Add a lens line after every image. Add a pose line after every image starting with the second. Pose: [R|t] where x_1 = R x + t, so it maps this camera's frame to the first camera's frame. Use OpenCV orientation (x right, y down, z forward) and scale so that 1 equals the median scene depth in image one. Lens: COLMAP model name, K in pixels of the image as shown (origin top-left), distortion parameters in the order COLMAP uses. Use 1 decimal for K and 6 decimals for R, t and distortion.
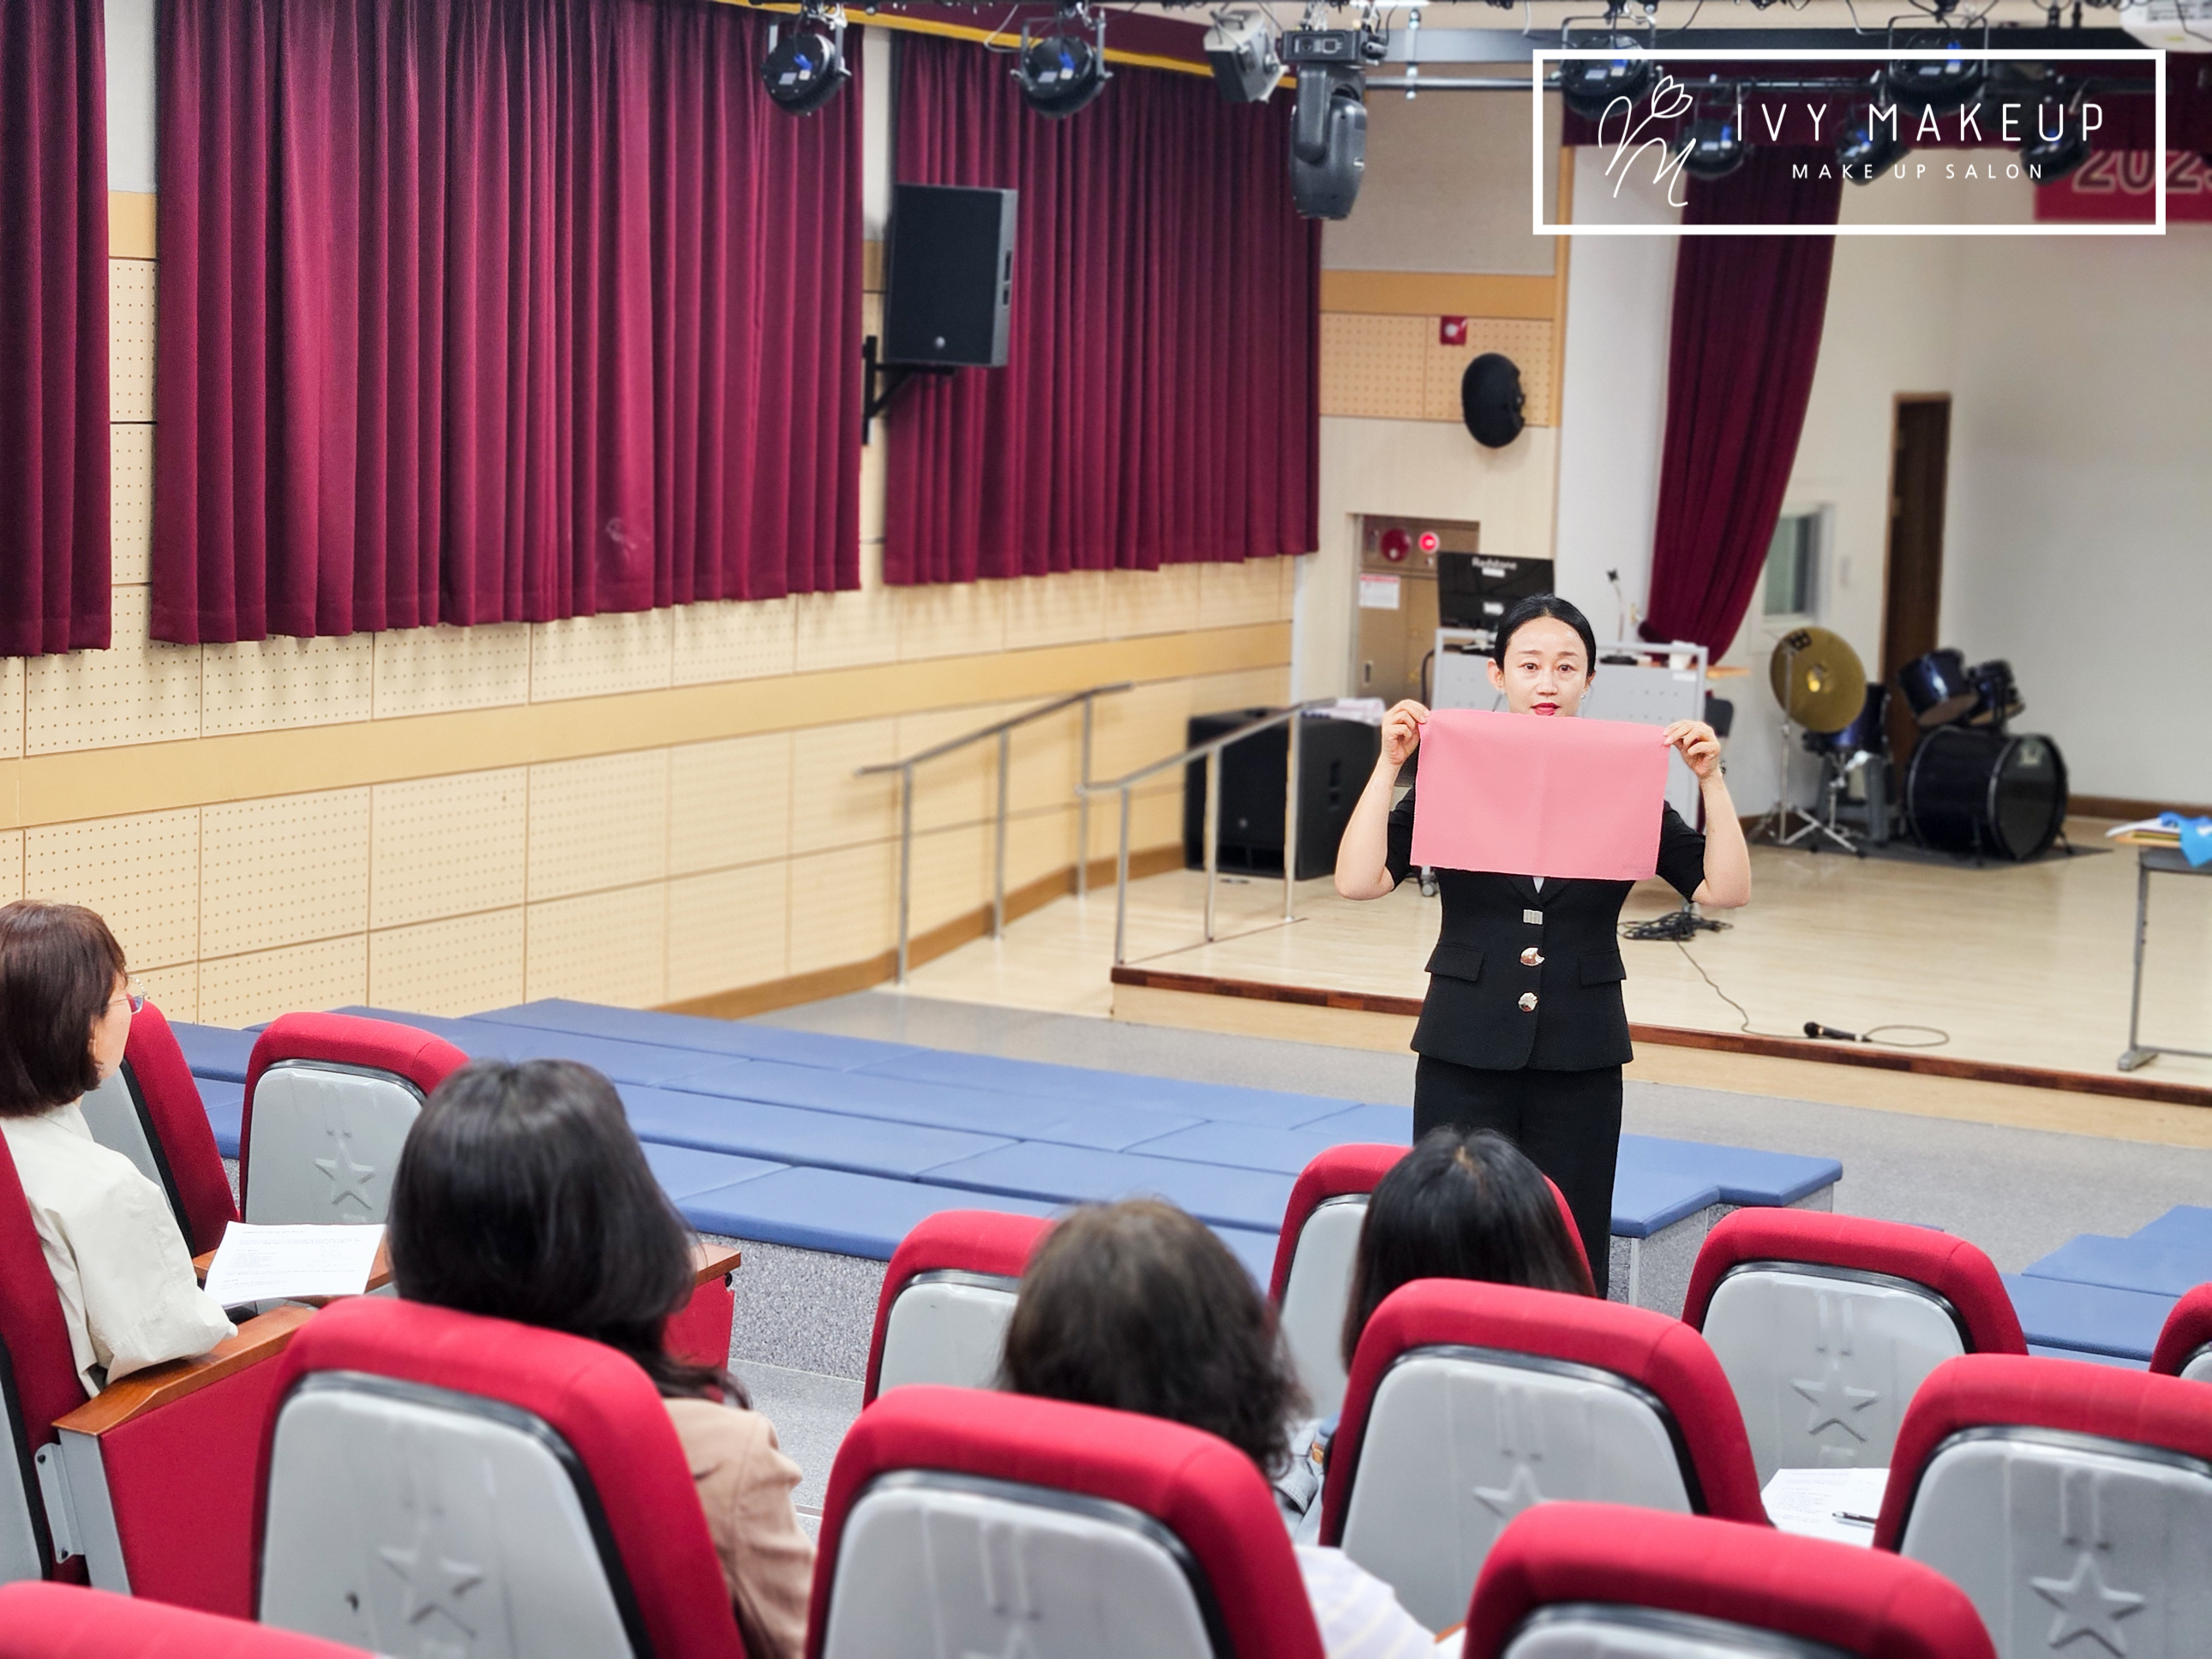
lens RADIAL K [[4240.2, 0, 1091.3], [0, 4240.2, 778.4], [0, 0, 1]] dist [0.087784, 0.000000]
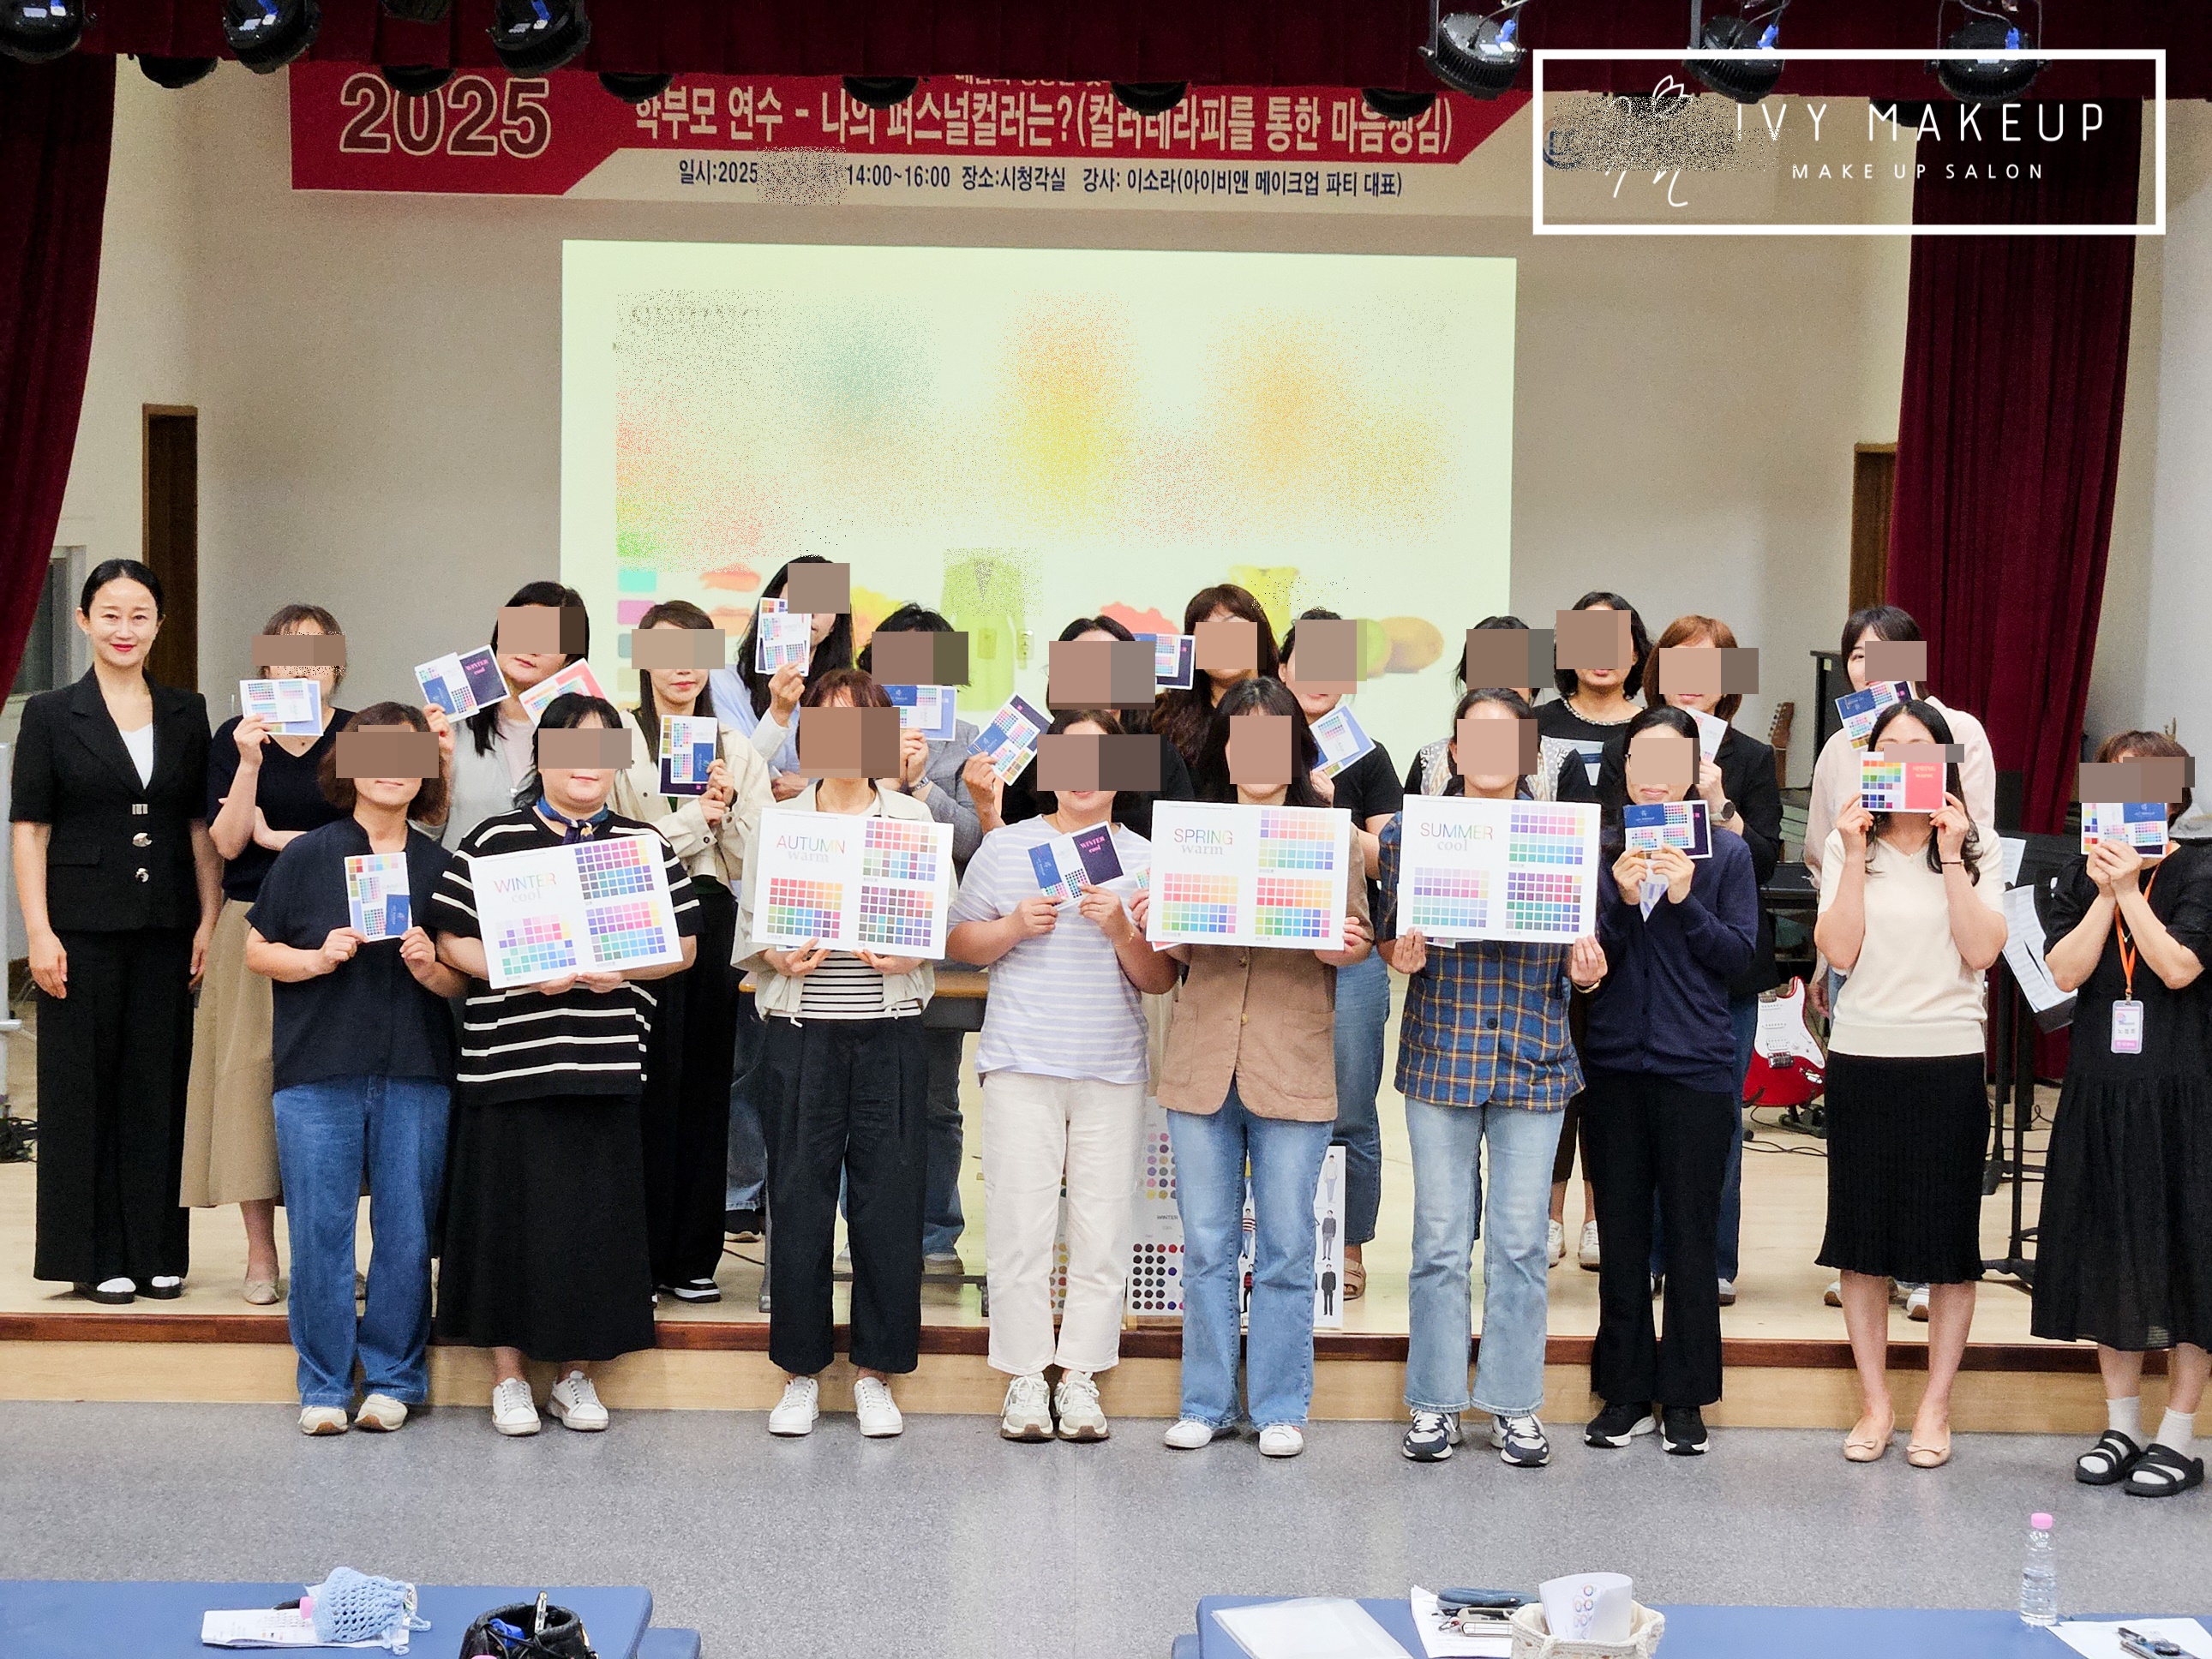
lens RADIAL K [[4240.2, 0, 1113.4], [0, 4240.2, 833.4], [0, 0, 1]] dist [0.087784, 0.000000]
pose [[0.883712, -0.059073, 0.464288, -0.030239], [0.060718, 0.998090, 0.011422, -0.015224], [-0.464076, 0.018097, 0.885611, 0.335744]]
